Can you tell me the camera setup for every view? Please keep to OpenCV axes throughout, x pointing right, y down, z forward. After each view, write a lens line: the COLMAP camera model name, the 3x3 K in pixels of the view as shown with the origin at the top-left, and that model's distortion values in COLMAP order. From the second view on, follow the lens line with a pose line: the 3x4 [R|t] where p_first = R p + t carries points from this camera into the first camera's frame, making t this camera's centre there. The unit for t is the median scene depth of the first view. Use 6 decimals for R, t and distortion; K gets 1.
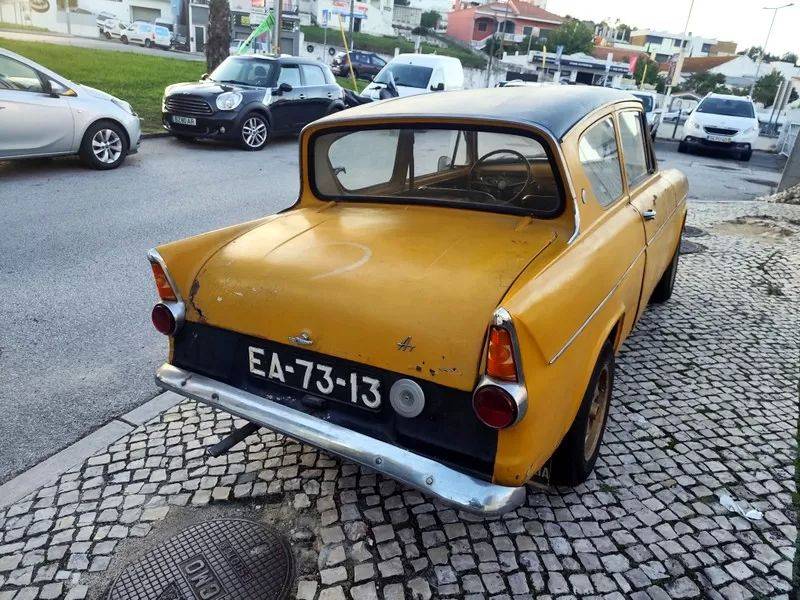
lens RADIAL K [[548.7, 0, 405.4], [0, 548.7, 299.1], [0, 0, 1]] dist [0.029120, -0.032555]
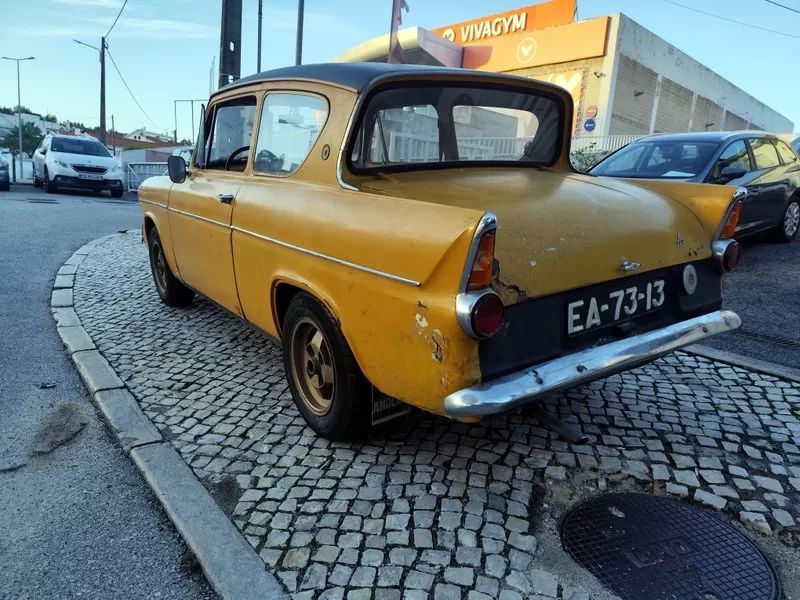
lens RADIAL K [[548.7, 0, 406.1], [0, 548.7, 304.3], [0, 0, 1]] dist [0.029120, -0.032555]
pose [[0.395386, -0.234195, 0.888157, -1.000746], [0.302935, 0.946094, 0.114613, -0.081077], [-0.867122, 0.223737, 0.445018, 0.706634]]
